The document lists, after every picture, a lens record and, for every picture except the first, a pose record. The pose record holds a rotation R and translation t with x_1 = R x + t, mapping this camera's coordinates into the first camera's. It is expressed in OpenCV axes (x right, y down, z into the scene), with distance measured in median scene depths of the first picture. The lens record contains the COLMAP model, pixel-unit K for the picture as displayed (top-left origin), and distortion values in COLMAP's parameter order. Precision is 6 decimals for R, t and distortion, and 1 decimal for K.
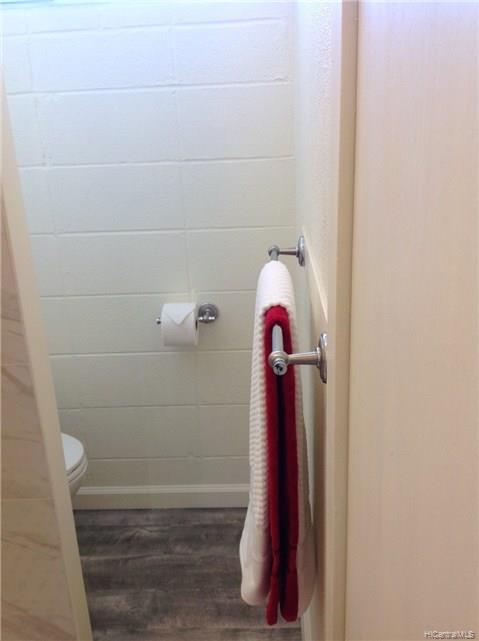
lens RADIAL K [[615.6, 0, 243.4], [0, 615.6, 320.1], [0, 0, 1]] dist [0.012717, 0.000000]
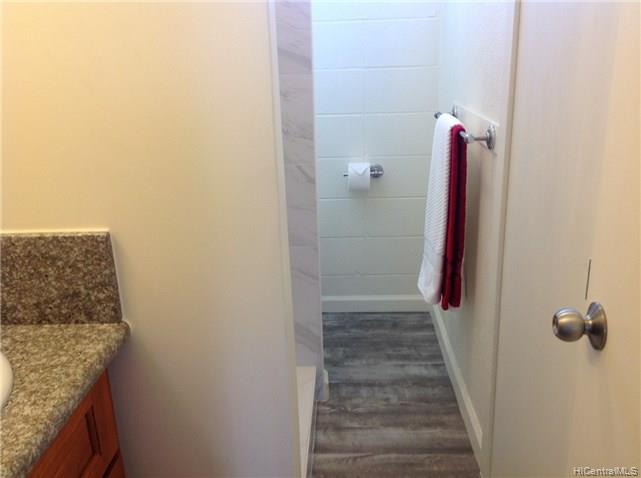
lens RADIAL K [[615.6, 0, 320.5], [0, 615.6, 238.7], [0, 0, 1]] dist [0.012717, 0.000000]
pose [[0.999884, 0.014662, 0.004236, -0.198162], [-0.014477, 0.999067, -0.040693, 0.217497], [-0.004829, 0.040627, 0.999163, -0.484983]]
